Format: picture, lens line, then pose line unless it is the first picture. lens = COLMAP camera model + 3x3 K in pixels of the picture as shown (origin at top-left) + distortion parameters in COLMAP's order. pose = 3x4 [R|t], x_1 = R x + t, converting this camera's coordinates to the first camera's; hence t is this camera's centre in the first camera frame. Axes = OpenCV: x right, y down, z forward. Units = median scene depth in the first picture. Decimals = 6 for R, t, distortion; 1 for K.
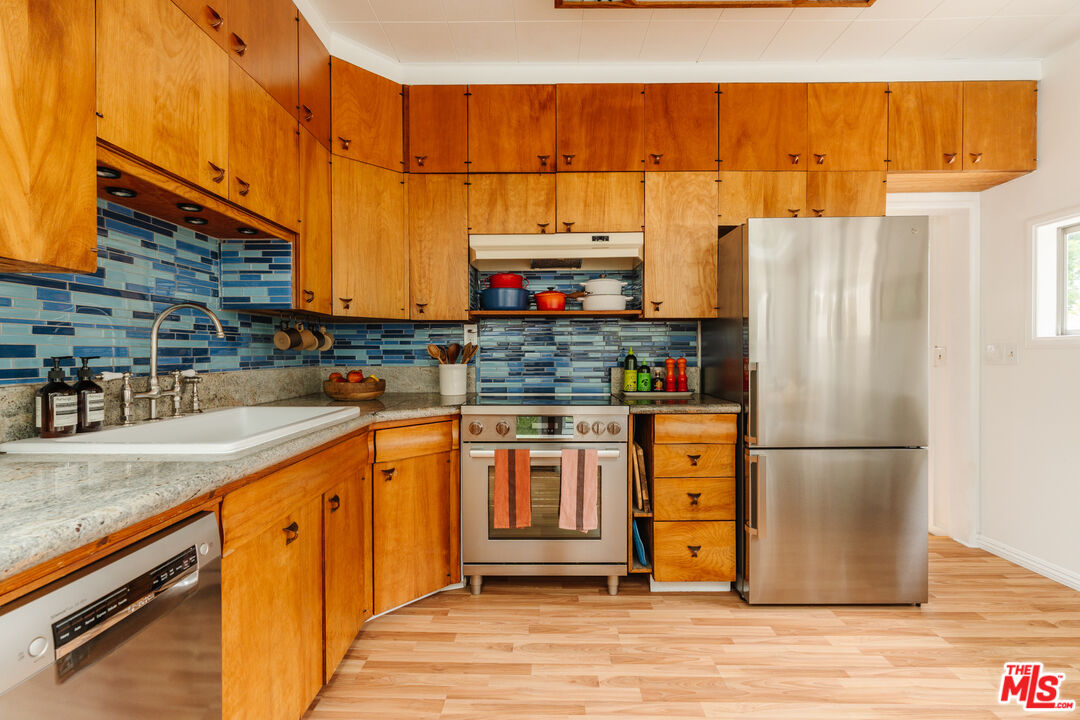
lens RADIAL K [[497.6, 0, 532.7], [0, 497.6, 359.0], [0, 0, 1]] dist [0.003749, -0.000622]
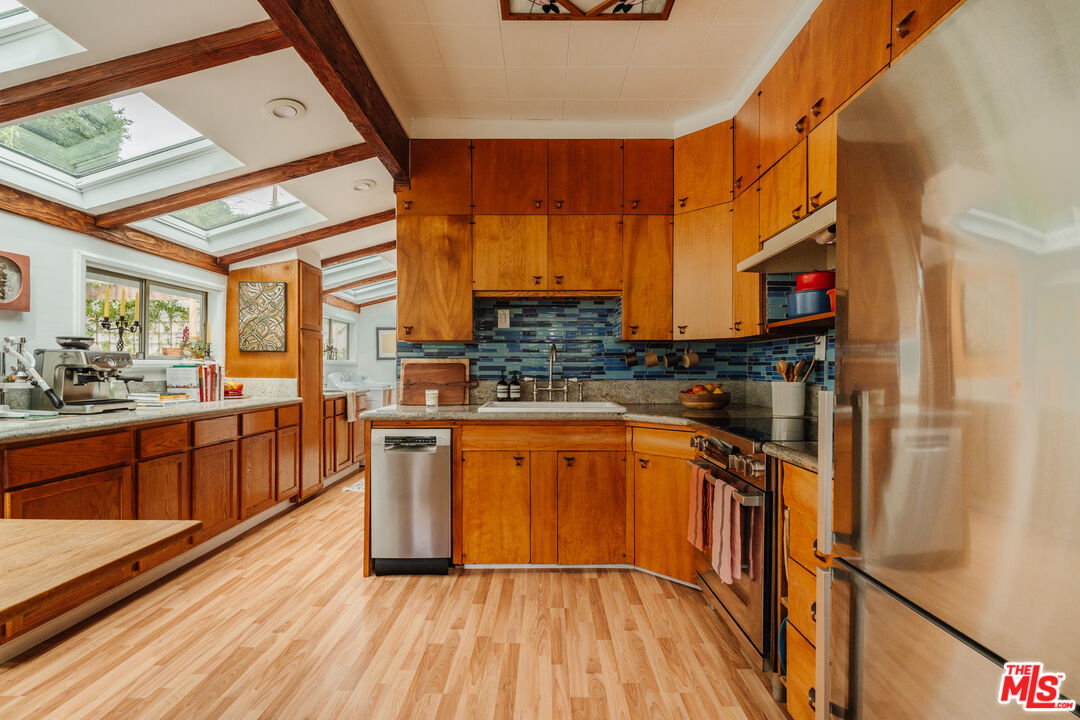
lens RADIAL K [[497.6, 0, 540.6], [0, 497.6, 377.1], [0, 0, 1]] dist [0.003749, -0.000622]
pose [[0.012292, 0.020000, -0.999724, 1.184920], [-0.011996, 0.999731, 0.019852, -0.017434], [0.999852, 0.011748, 0.012529, 0.849855]]
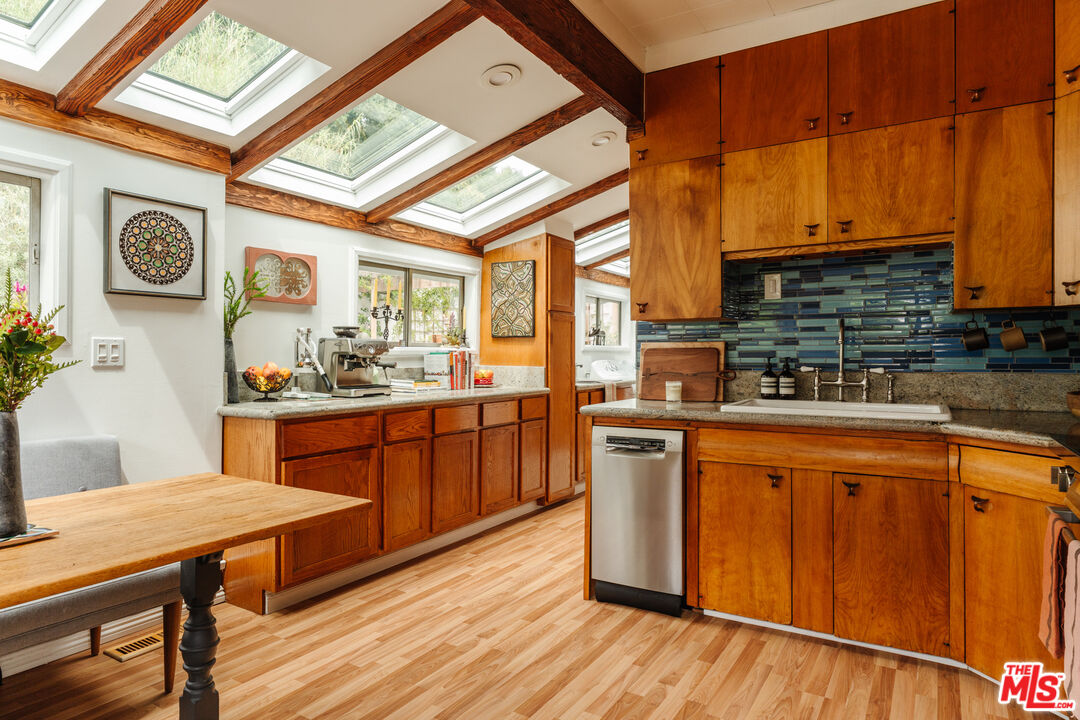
lens RADIAL K [[643.9, 0, 542.4], [0, 643.9, 358.5], [0, 0, 1]] dist [0.004376, 0.002061]
pose [[-0.503391, 0.006599, -0.864034, 1.167197], [-0.006961, 0.999907, 0.011692, -0.015647], [0.864031, 0.011900, -0.503298, 1.085659]]
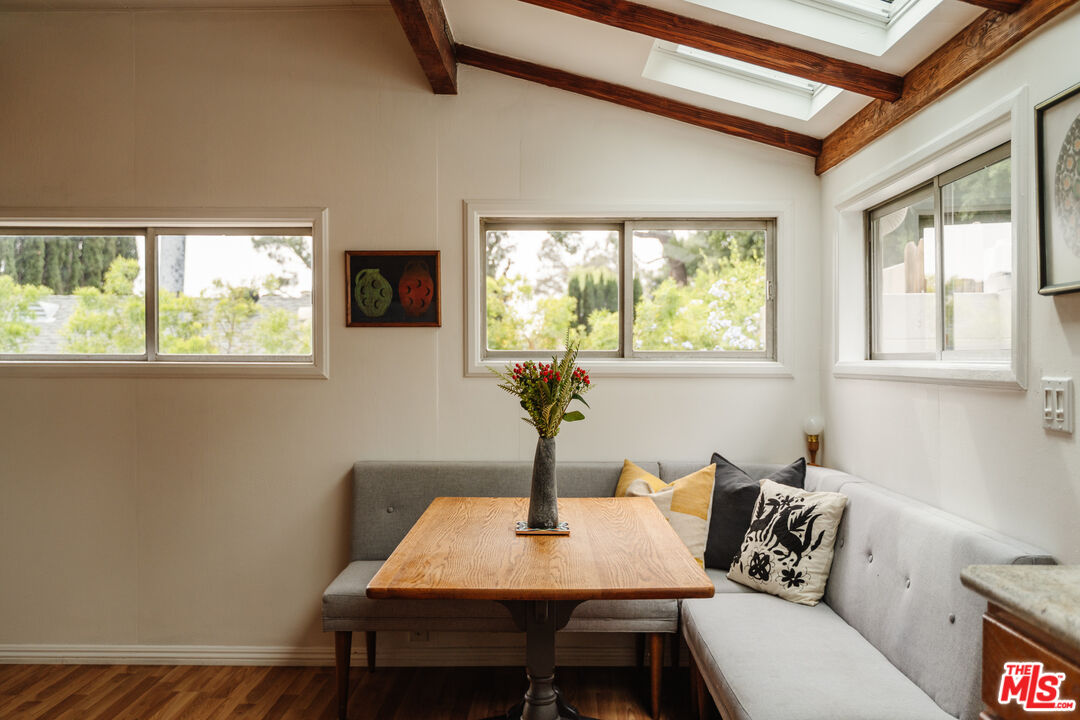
lens RADIAL K [[983.1, 0, 541.1], [0, 983.1, 361.9], [0, 0, 1]] dist [0.004838, 0.005398]
pose [[-0.007772, 0.004338, 0.999960, -0.778803], [0.000370, 0.999991, -0.004335, -0.051772], [-0.999970, 0.000336, -0.007773, 0.147436]]
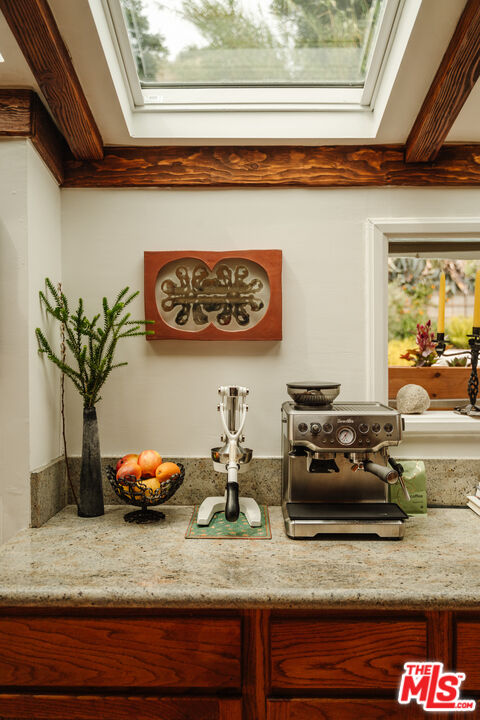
lens RADIAL K [[581.4, 0, 238.6], [0, 581.4, 357.8], [0, 0, 1]] dist [0.003627, -0.003203]
pose [[-0.999996, 0.002917, 0.000389, -0.197828], [0.002925, 0.999750, 0.022151, -0.151058], [-0.000325, 0.022152, -0.999755, 0.416621]]
